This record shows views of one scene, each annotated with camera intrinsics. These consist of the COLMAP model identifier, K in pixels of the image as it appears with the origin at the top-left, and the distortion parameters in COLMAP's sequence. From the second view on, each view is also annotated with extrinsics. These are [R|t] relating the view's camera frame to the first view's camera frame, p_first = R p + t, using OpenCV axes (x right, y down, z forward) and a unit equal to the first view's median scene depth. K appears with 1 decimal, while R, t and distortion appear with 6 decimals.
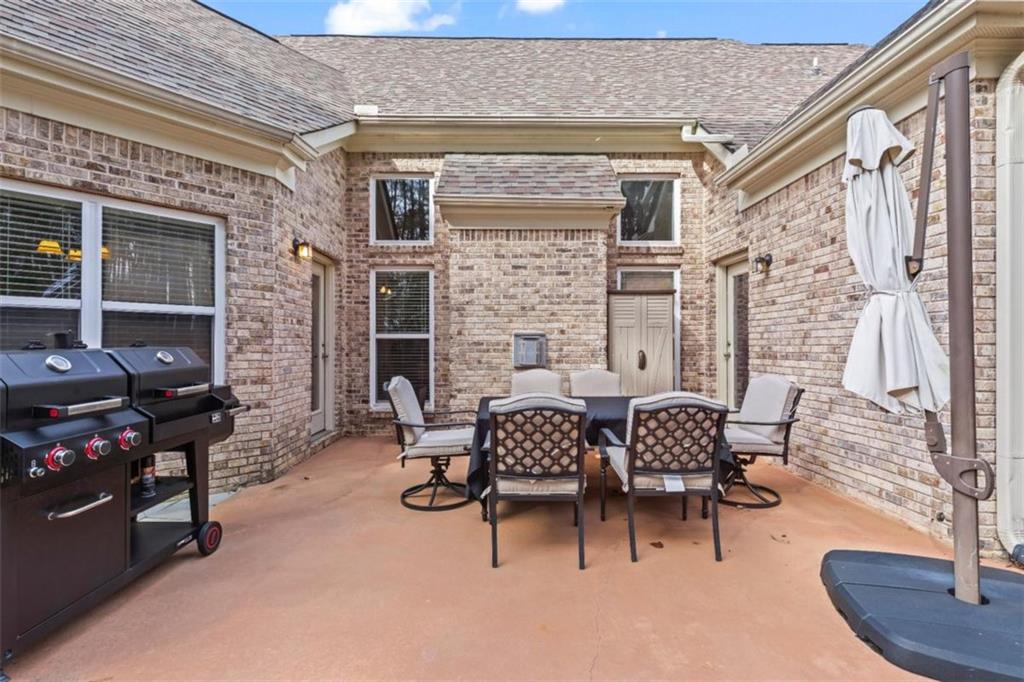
lens RADIAL K [[469.7, 0, 510.2], [0, 469.7, 344.0], [0, 0, 1]] dist [0.011022, -0.000027]
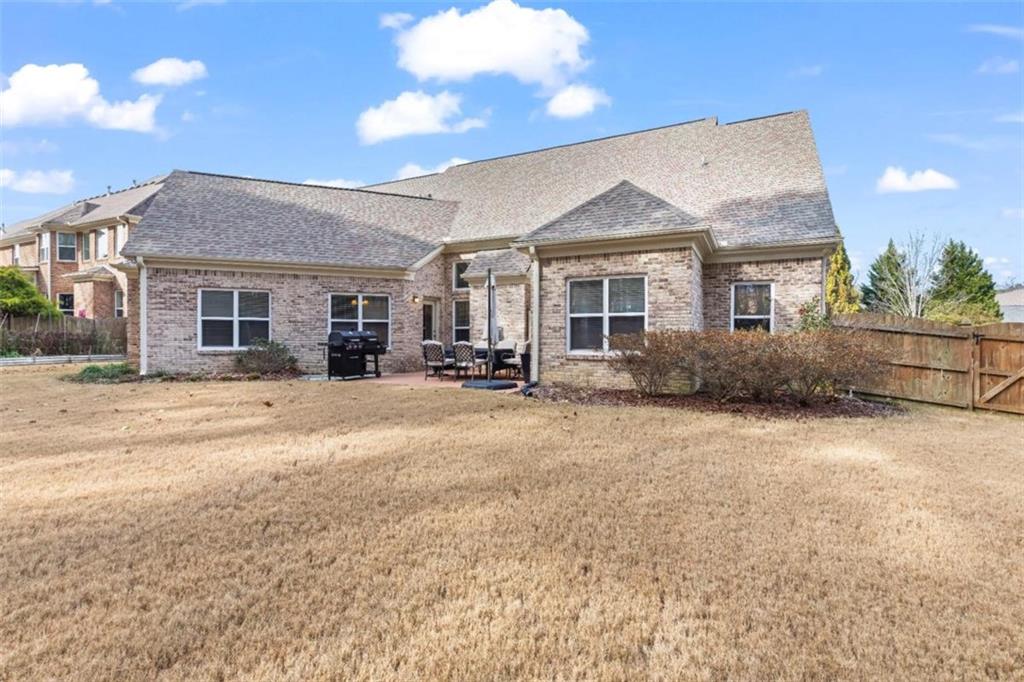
lens RADIAL K [[450.2, 0, 512.0], [0, 450.2, 341.0], [0, 0, 1]] dist [-0.000288, -0.000090]
pose [[0.892589, 0.007274, -0.450813, 1.663578], [-0.001606, 0.999915, 0.012953, 0.032392], [0.450869, -0.010838, 0.892525, -1.529491]]
